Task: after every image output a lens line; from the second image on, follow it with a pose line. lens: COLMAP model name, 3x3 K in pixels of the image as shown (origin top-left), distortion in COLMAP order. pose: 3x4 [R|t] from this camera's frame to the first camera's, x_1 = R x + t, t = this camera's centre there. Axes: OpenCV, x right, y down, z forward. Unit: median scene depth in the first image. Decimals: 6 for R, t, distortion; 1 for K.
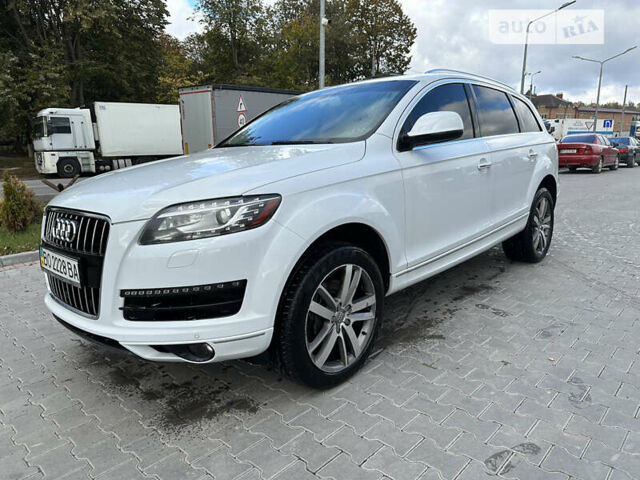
lens RADIAL K [[460.3, 0, 319.5], [0, 460.3, 239.6], [0, 0, 1]] dist [0.010609, -0.016898]
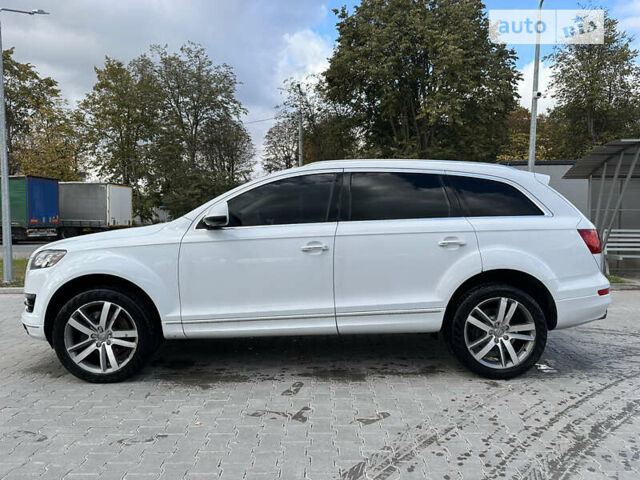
lens RADIAL K [[460.3, 0, 323.2], [0, 460.3, 239.2], [0, 0, 1]] dist [0.010609, -0.016898]
pose [[0.683254, 0.049555, -0.728498, 1.381814], [-0.162827, 0.982912, -0.085854, -0.112963], [0.711795, 0.177279, 0.679647, 0.370472]]
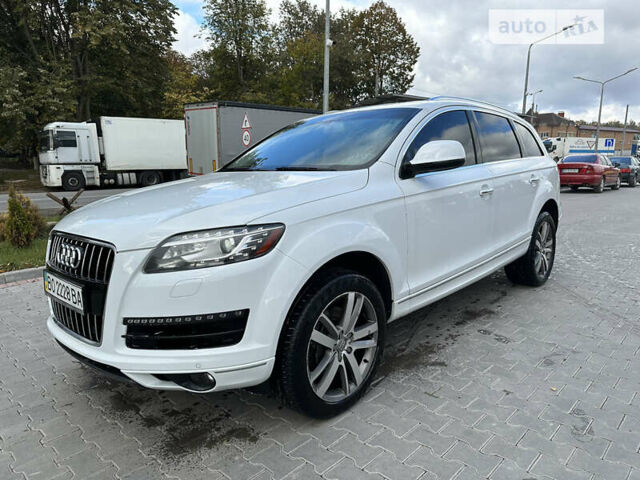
lens RADIAL K [[460.3, 0, 320.8], [0, 460.3, 237.6], [0, 0, 1]] dist [0.010609, -0.016898]
pose [[0.999933, 0.011336, -0.002145, -0.001218], [-0.011404, 0.999326, -0.034898, -0.025165], [0.001748, 0.034920, 0.999389, -0.006583]]
